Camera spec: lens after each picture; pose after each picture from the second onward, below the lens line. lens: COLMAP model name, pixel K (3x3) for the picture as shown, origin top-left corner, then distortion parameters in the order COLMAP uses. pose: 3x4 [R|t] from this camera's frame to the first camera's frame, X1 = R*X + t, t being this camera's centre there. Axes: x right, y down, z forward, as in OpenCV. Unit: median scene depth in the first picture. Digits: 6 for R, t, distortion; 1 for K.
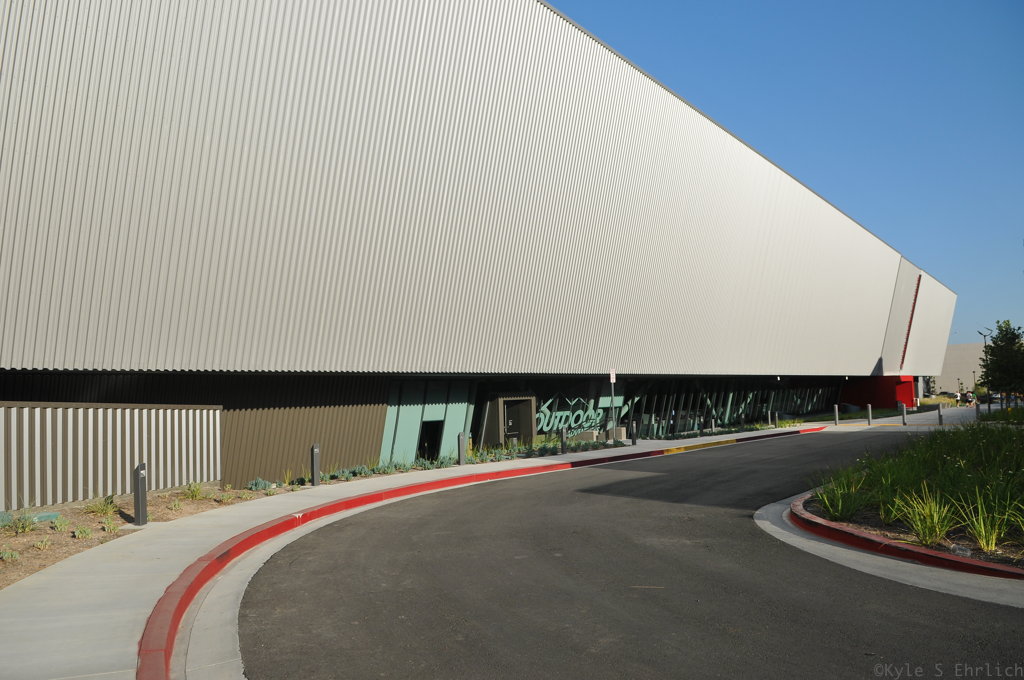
lens RADIAL K [[762.3, 0, 512.5], [0, 762.3, 343.9], [0, 0, 1]] dist [-0.019200, -0.036080]
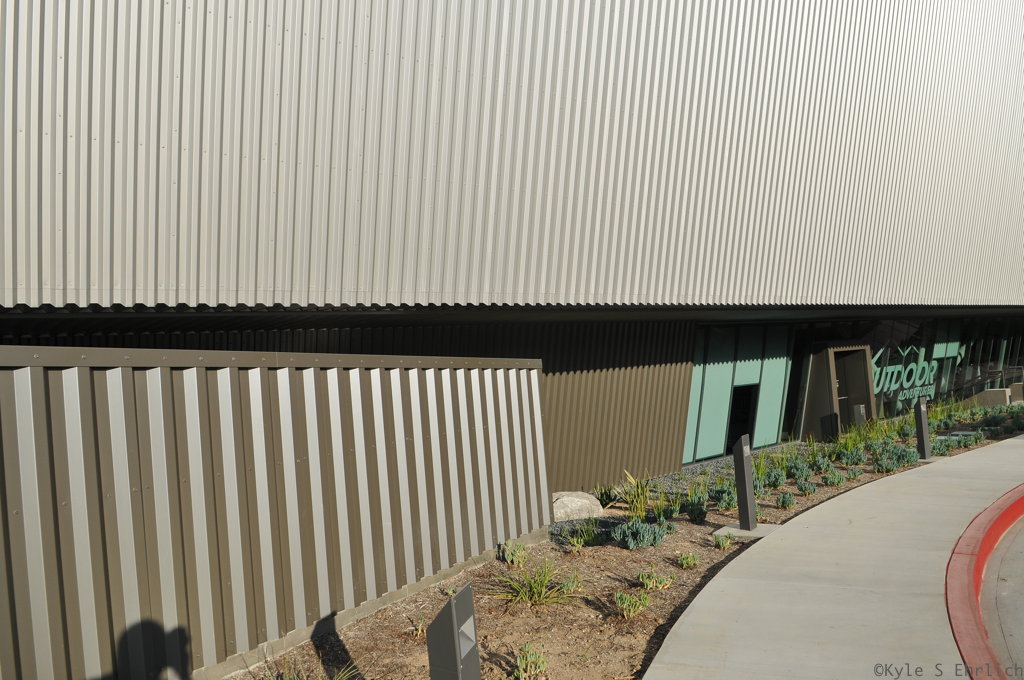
lens RADIAL K [[756.7, 0, 515.5], [0, 756.7, 343.0], [0, 0, 1]] dist [-0.021947, -0.036618]
pose [[0.973601, -0.056883, -0.221054, -0.142792], [0.064816, 0.997482, 0.028796, 0.027616], [0.218859, -0.042364, 0.974836, 0.268785]]
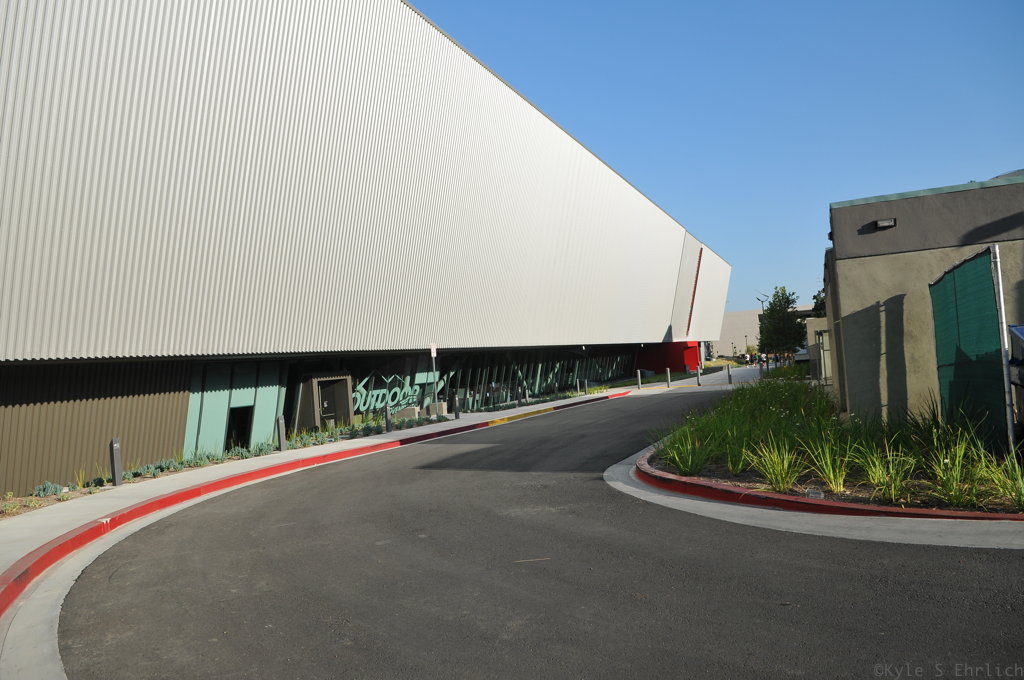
lens RADIAL K [[762.3, 0, 512.5], [0, 762.3, 343.9], [0, 0, 1]] dist [-0.019200, -0.036080]
pose [[0.966366, -0.039213, 0.254163, -0.016589], [0.031955, 0.998957, 0.032628, 0.004600], [-0.255177, -0.023409, 0.966611, 0.022356]]
